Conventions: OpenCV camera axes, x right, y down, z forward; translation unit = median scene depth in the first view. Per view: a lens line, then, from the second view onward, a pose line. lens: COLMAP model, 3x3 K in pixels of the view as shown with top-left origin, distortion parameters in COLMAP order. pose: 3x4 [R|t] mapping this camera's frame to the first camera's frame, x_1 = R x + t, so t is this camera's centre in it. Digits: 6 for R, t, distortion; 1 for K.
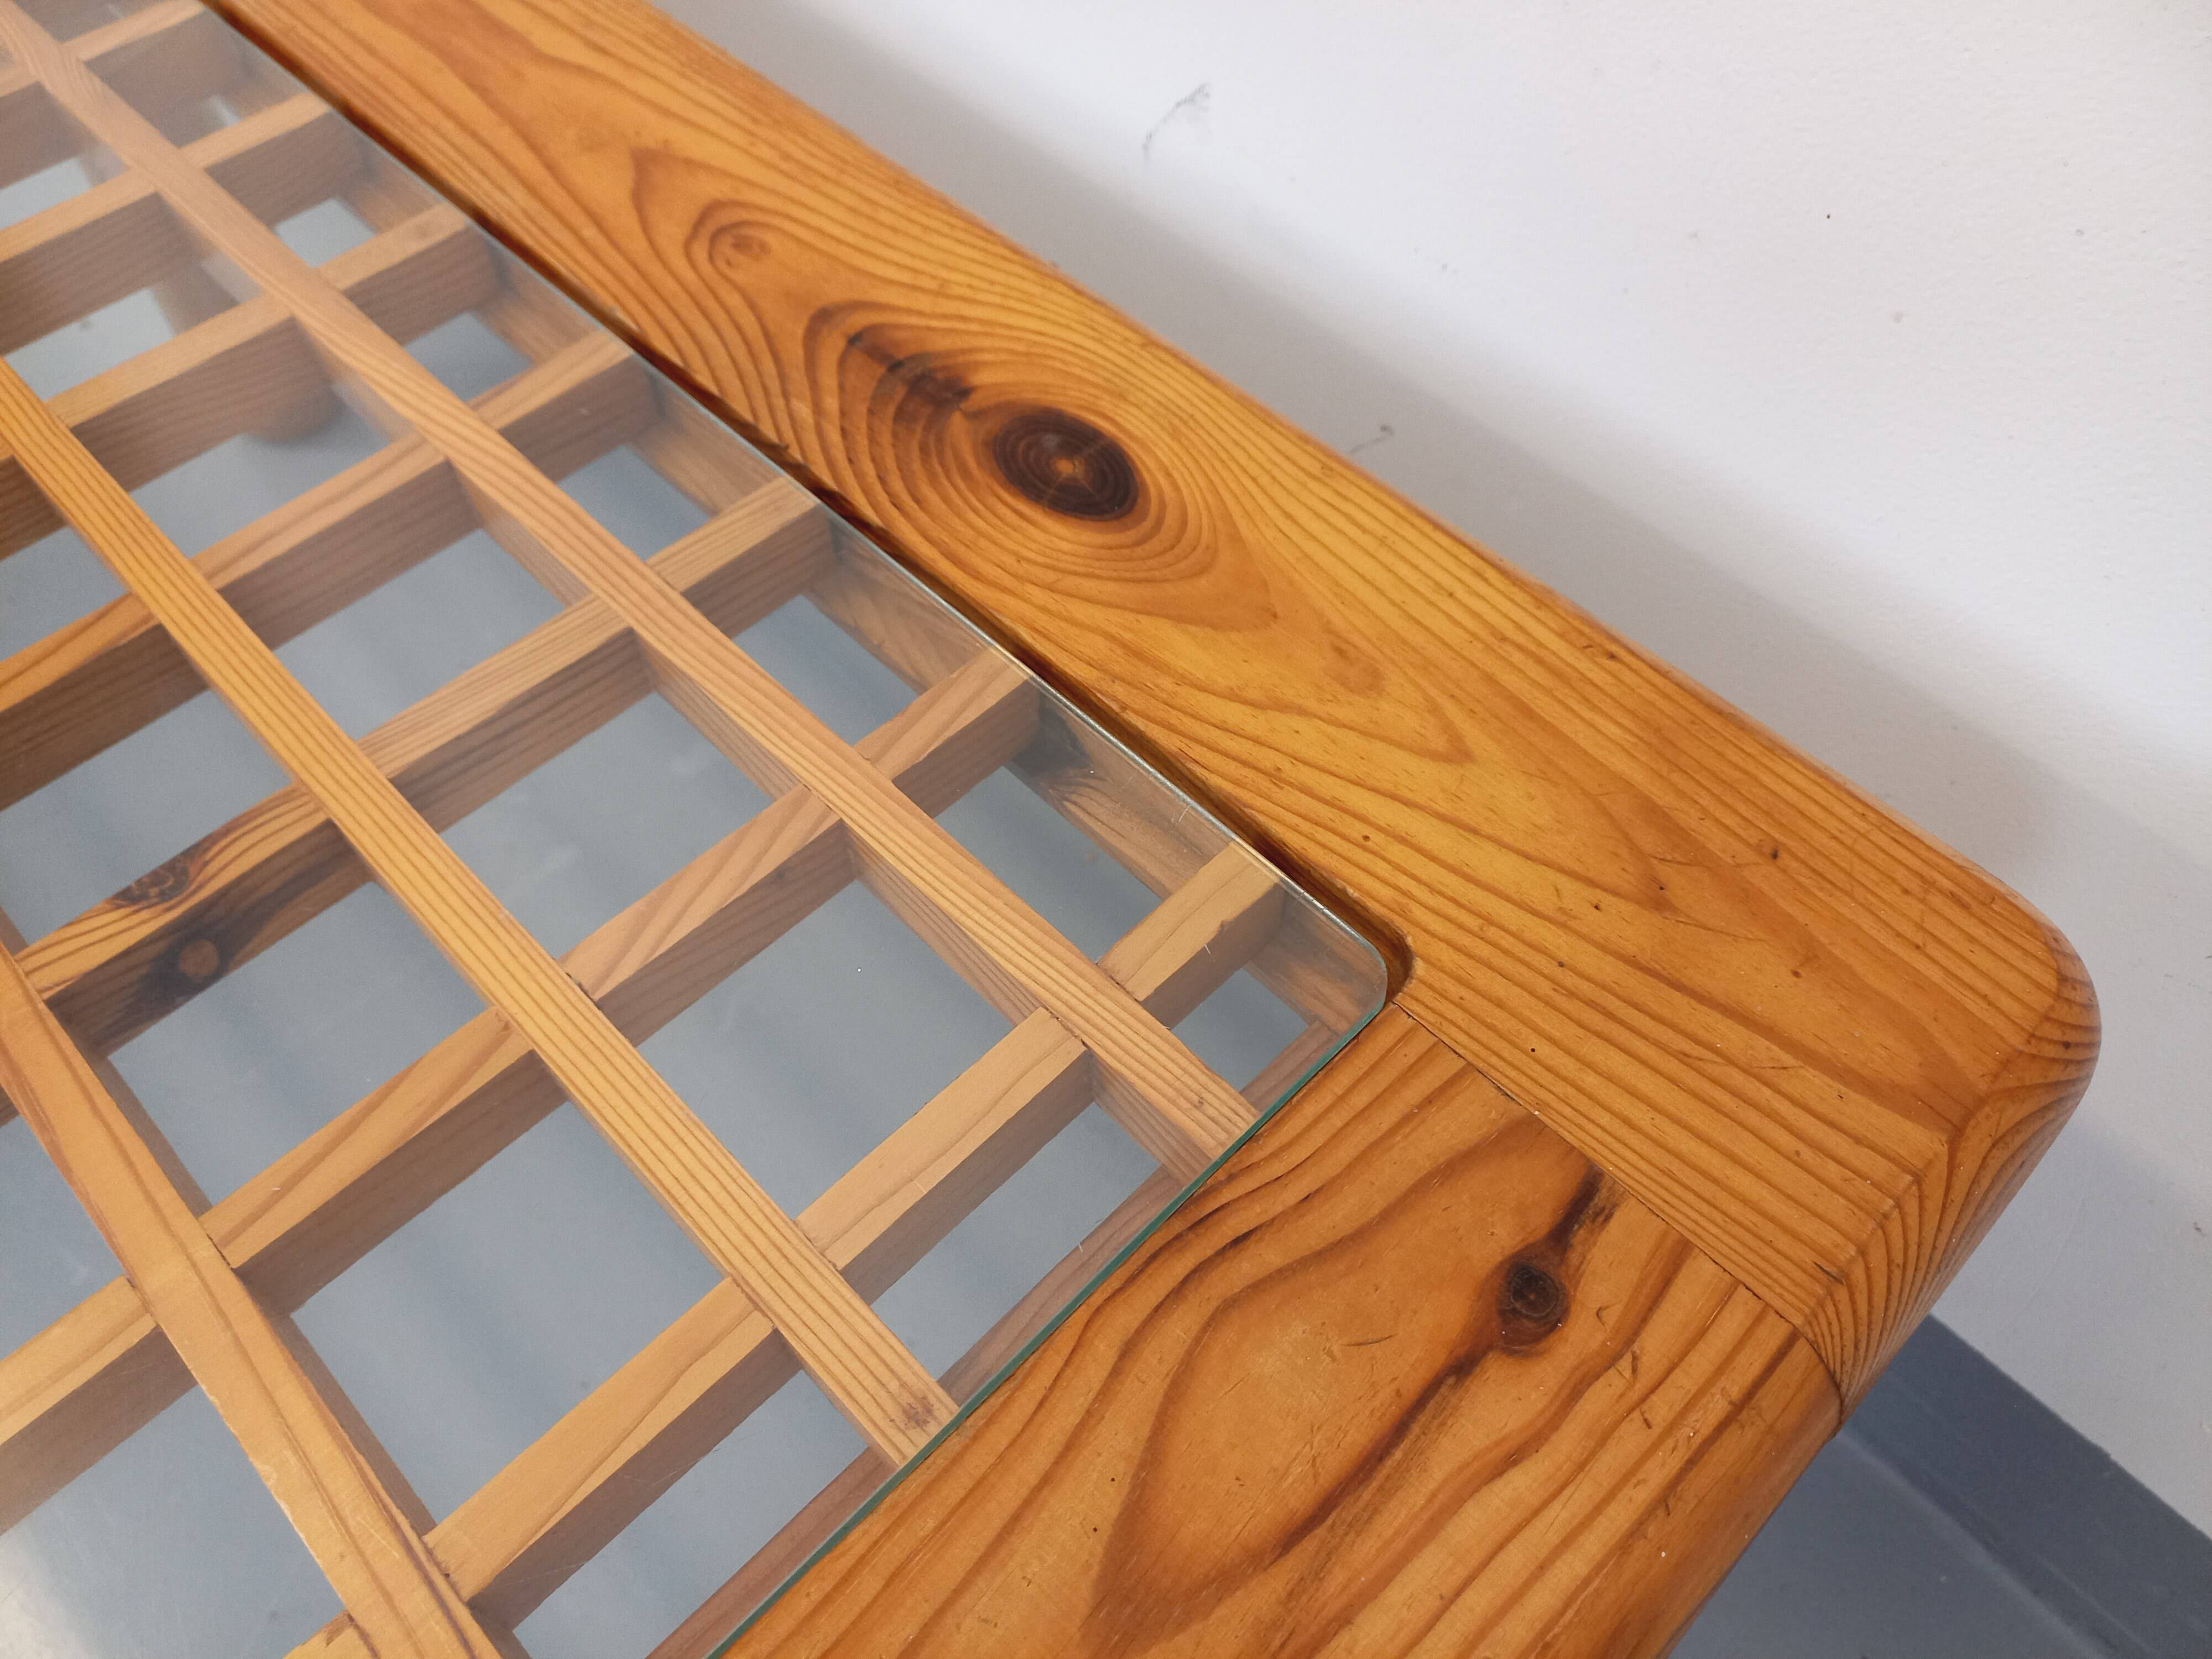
lens RADIAL K [[1645.5, 0, 1106.0], [0, 1645.5, 829.5], [0, 0, 1]] dist [0.025824, -0.009824]
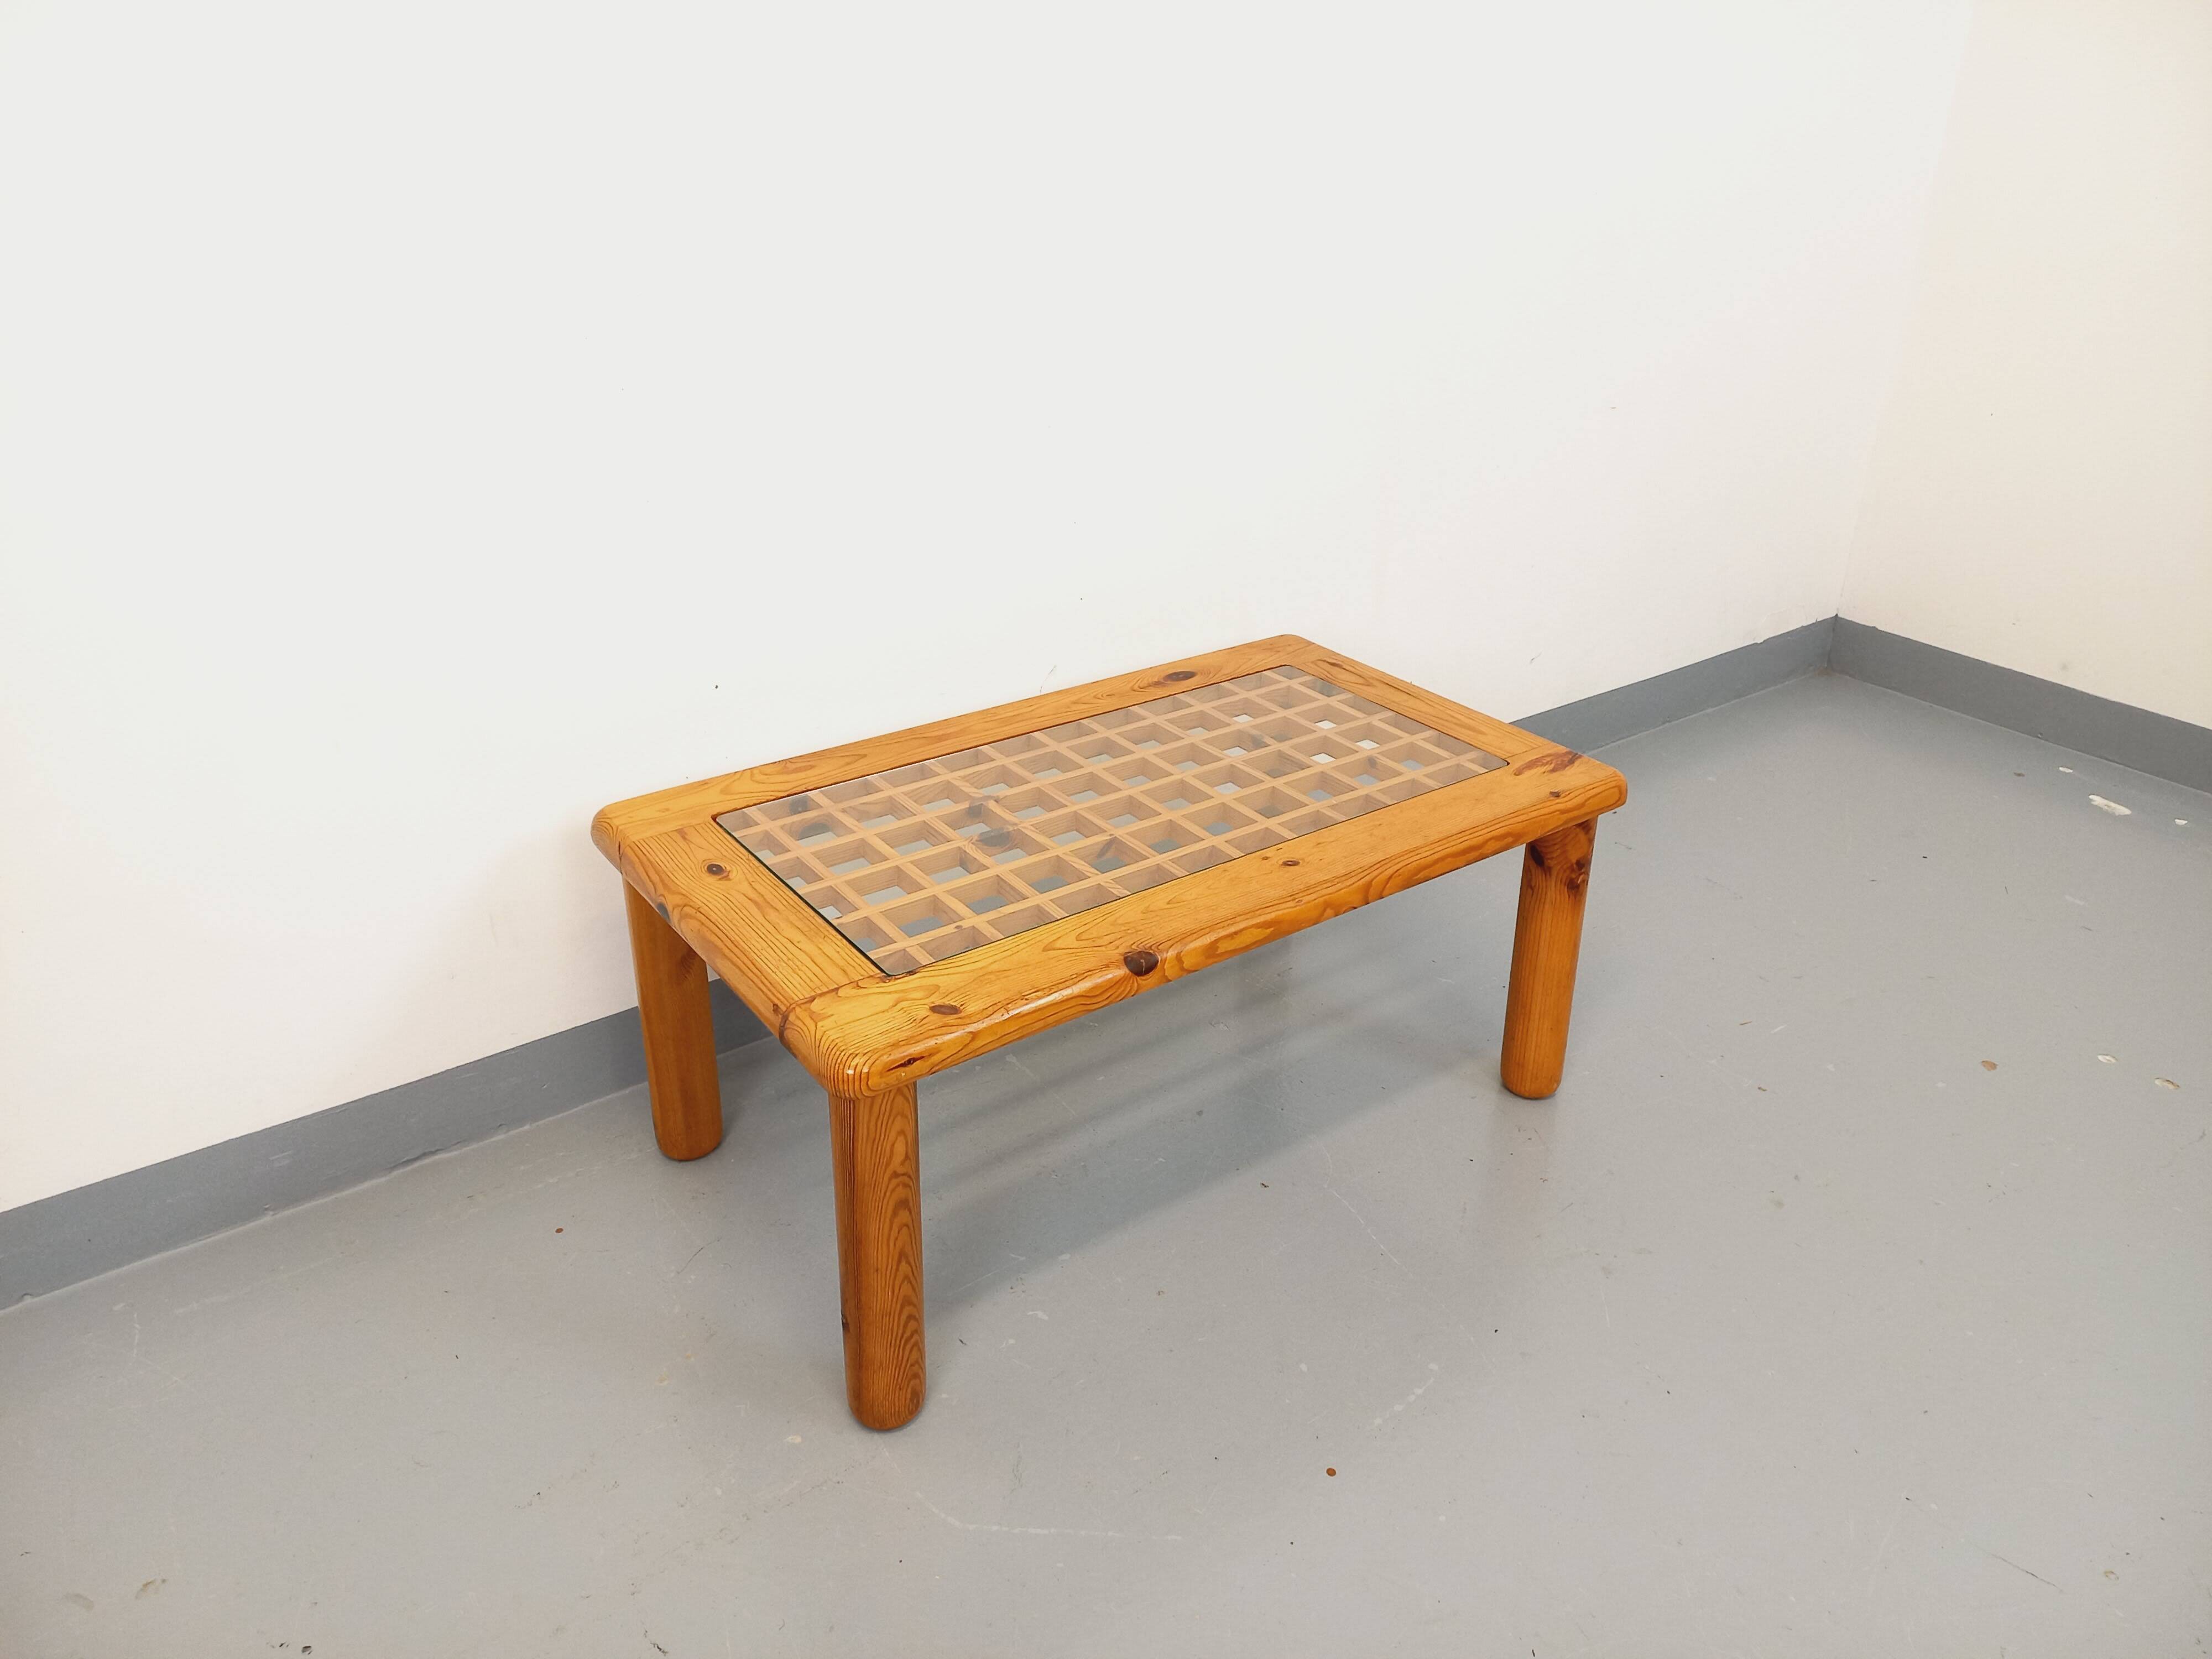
lens RADIAL K [[1594.5, 0, 1112.7], [0, 1594.5, 809.7], [0, 0, 1]] dist [0.101156, -0.127501]
pose [[0.150940, -0.428329, 0.890927, -4.990937], [0.810565, 0.569524, 0.136483, -0.875258], [-0.565864, 0.701553, 0.433152, -0.874607]]
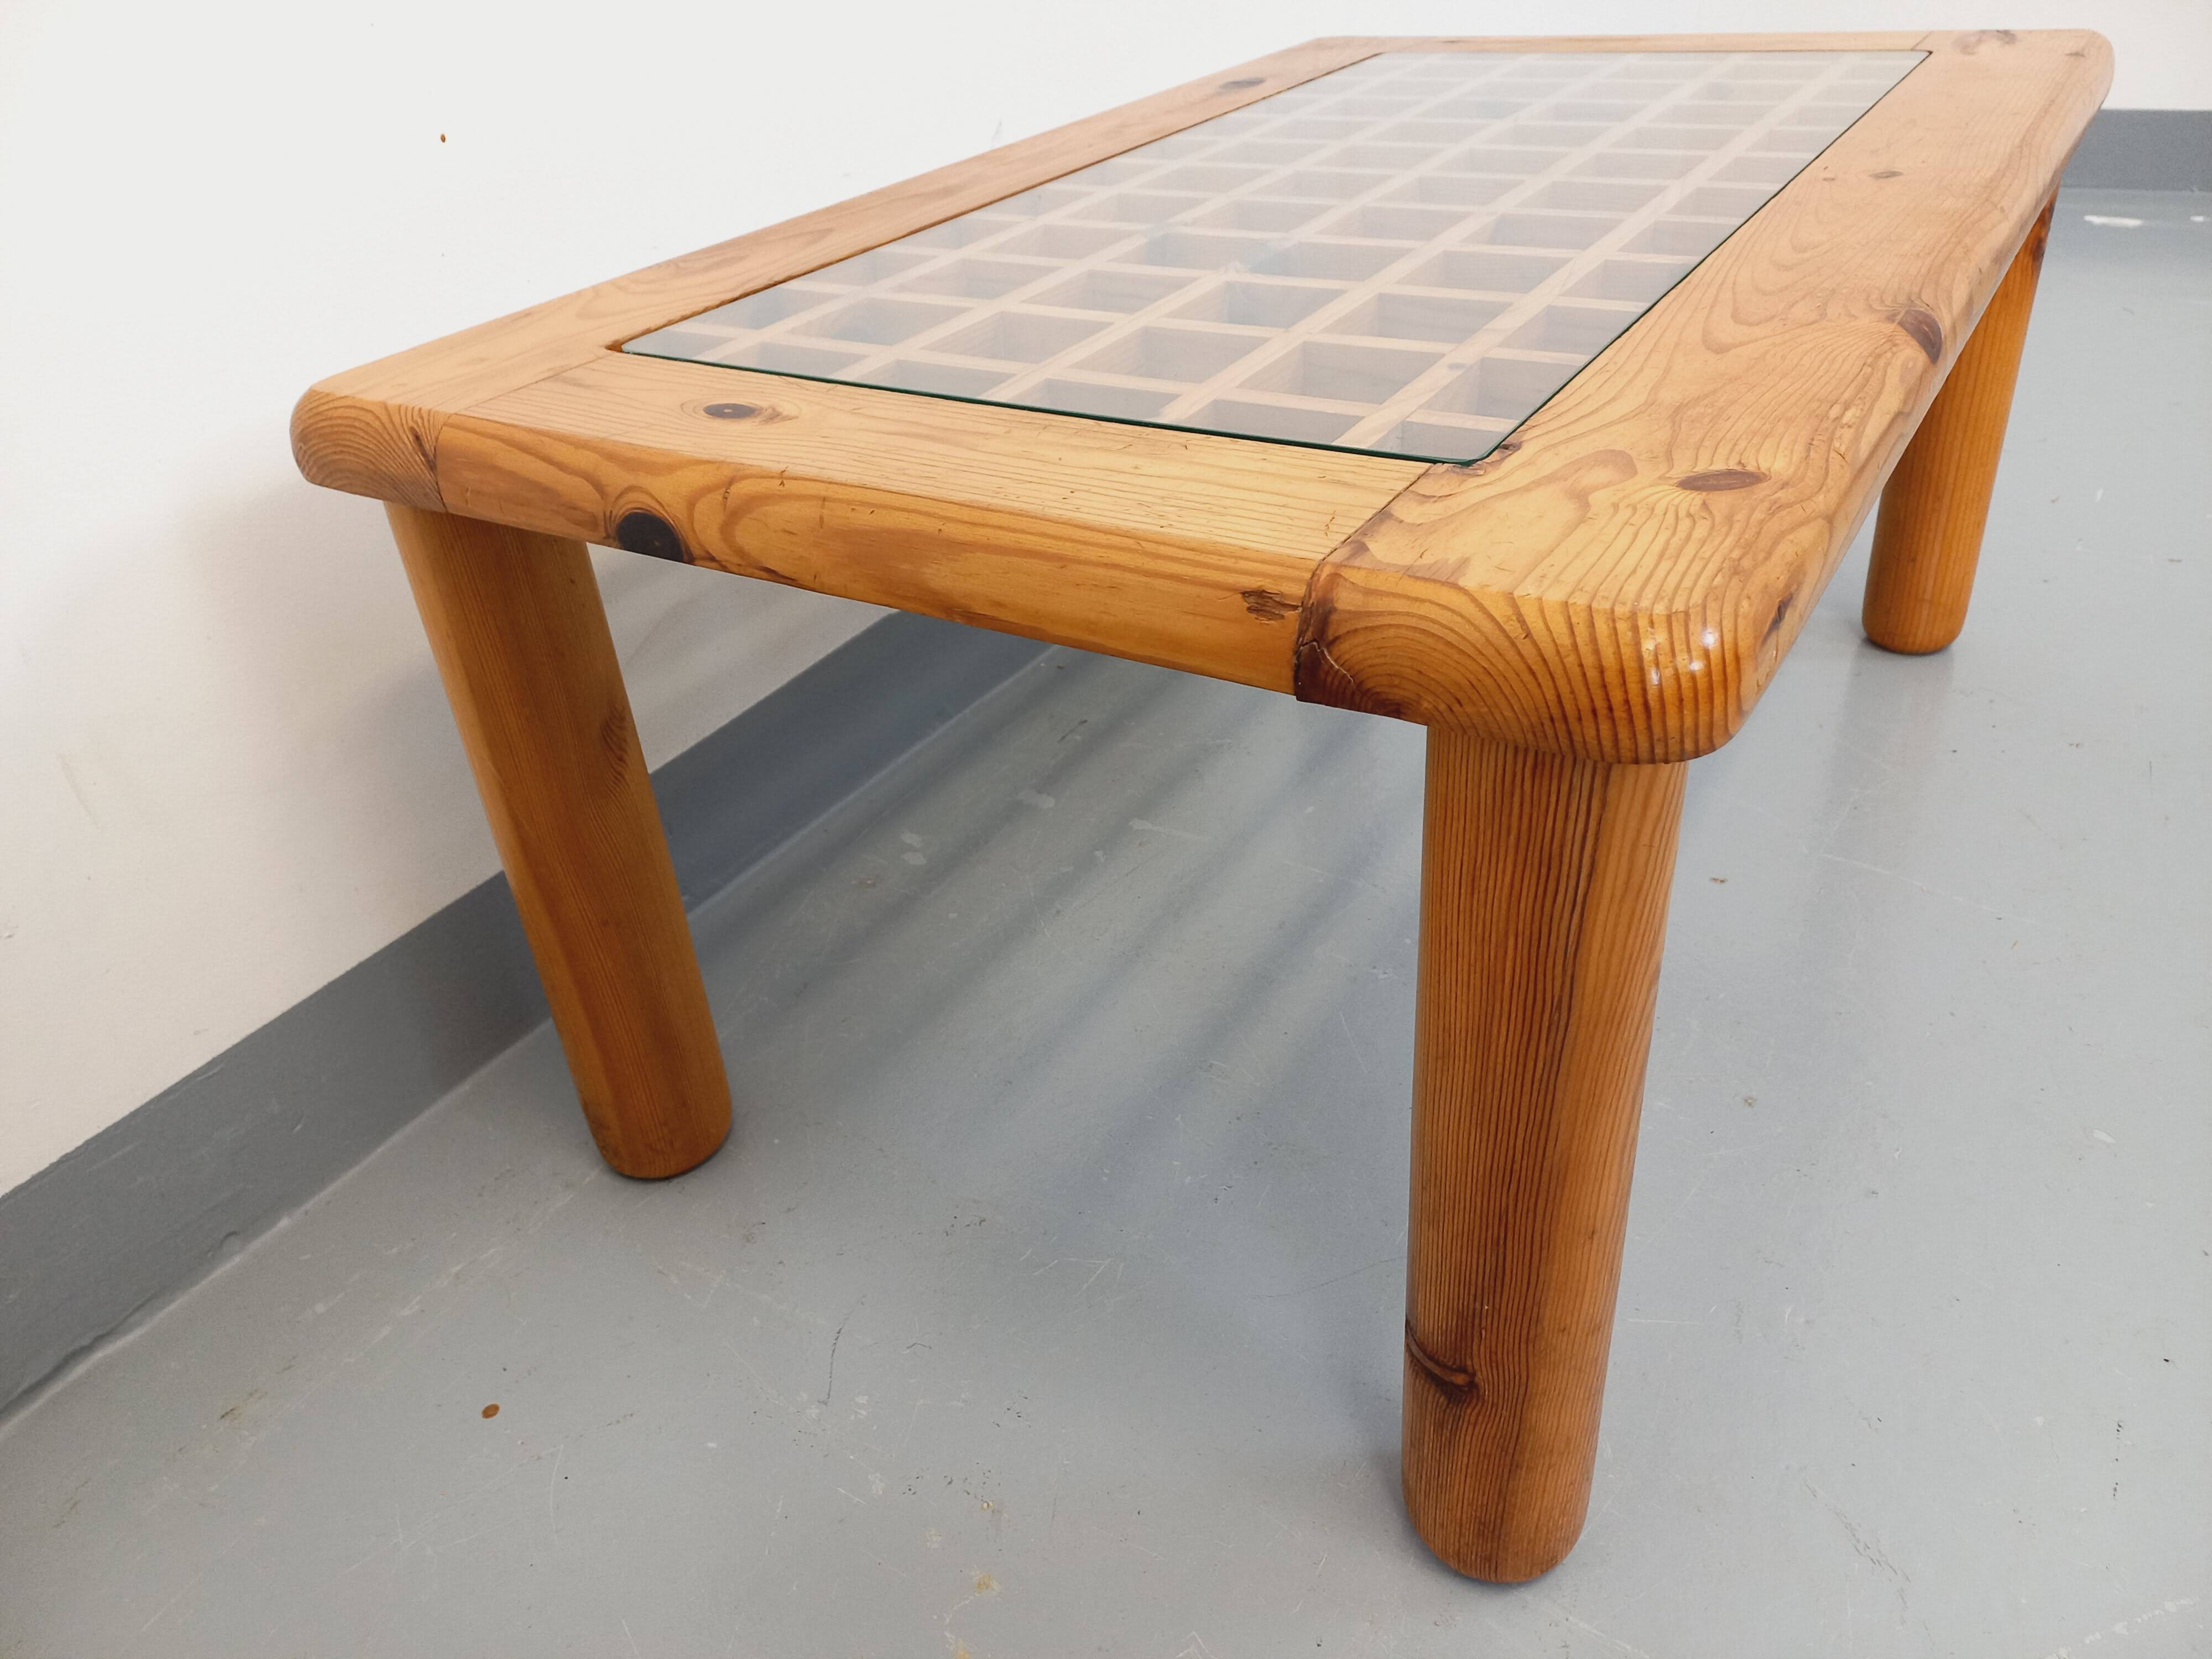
lens RADIAL K [[1595.1, 0, 1104.9], [0, 1595.1, 823.5], [0, 0, 1]] dist [0.104571, -0.128683]
pose [[-0.234554, -0.500633, 0.833277, -3.154856], [0.843690, 0.320958, 0.430317, -1.282876], [-0.482878, 0.803960, 0.347097, 1.166178]]
